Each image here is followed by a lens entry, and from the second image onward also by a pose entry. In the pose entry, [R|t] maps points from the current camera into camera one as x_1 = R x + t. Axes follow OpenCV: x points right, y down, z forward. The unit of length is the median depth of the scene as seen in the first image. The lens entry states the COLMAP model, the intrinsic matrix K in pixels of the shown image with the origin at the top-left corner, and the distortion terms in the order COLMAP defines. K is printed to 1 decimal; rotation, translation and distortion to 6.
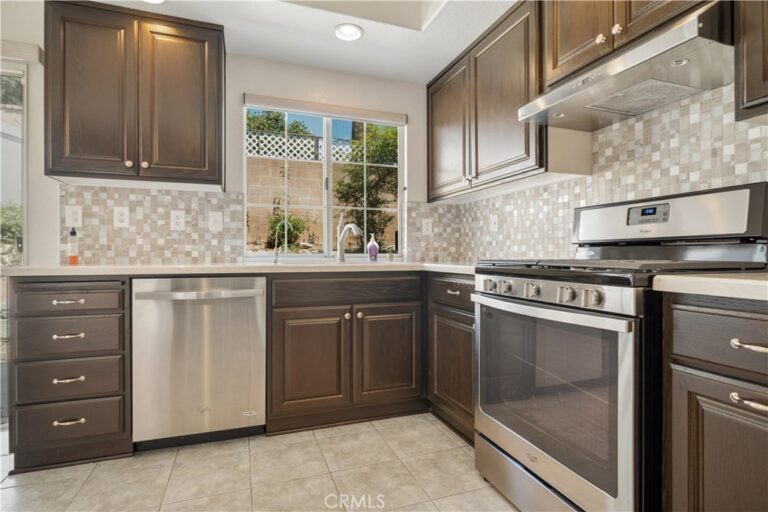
lens RADIAL K [[394.2, 0, 381.9], [0, 394.2, 253.2], [0, 0, 1]] dist [0.001259, 0.000853]
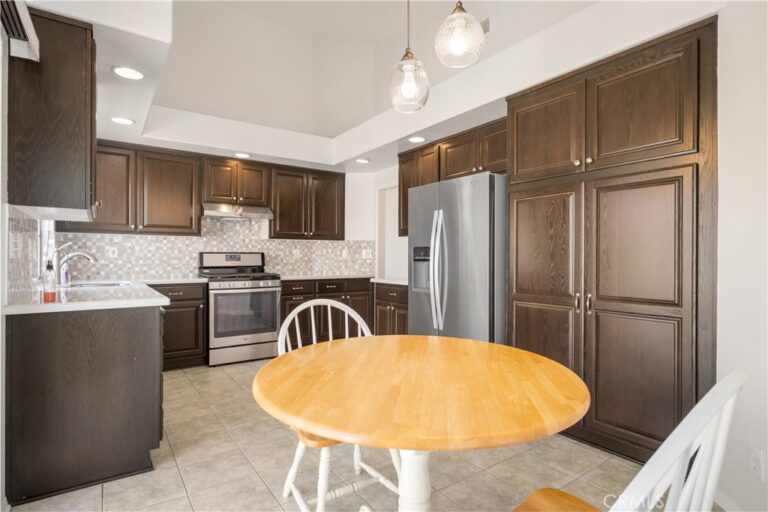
lens RADIAL K [[394.2, 0, 386.5], [0, 394.2, 255.4], [0, 0, 1]] dist [0.001259, 0.000853]
pose [[-0.277814, 0.005586, 0.960619, -1.829396], [-0.005878, 0.999954, -0.007514, -0.073518], [-0.960617, -0.007734, -0.277768, 0.517298]]
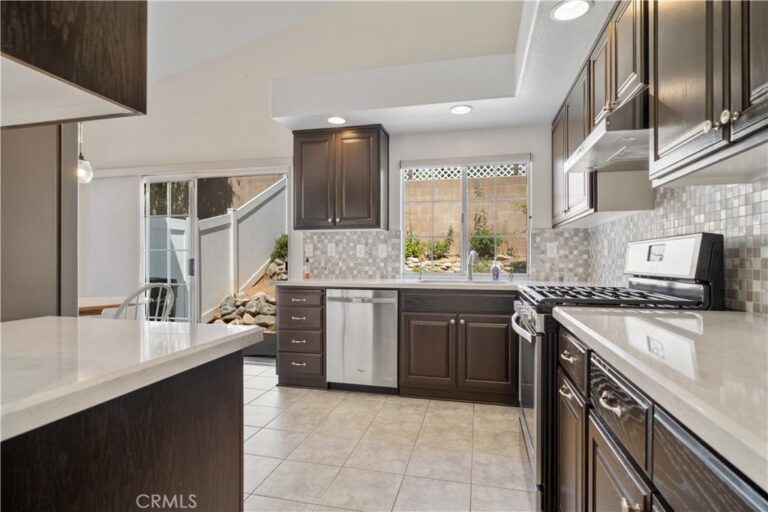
lens RADIAL K [[394.2, 0, 381.7], [0, 394.2, 258.0], [0, 0, 1]] dist [0.001259, 0.000853]
pose [[0.833221, -0.001595, -0.552938, 0.464776], [0.000656, 0.999998, -0.001895, -0.058905], [0.552940, 0.001217, 0.833220, -0.279780]]
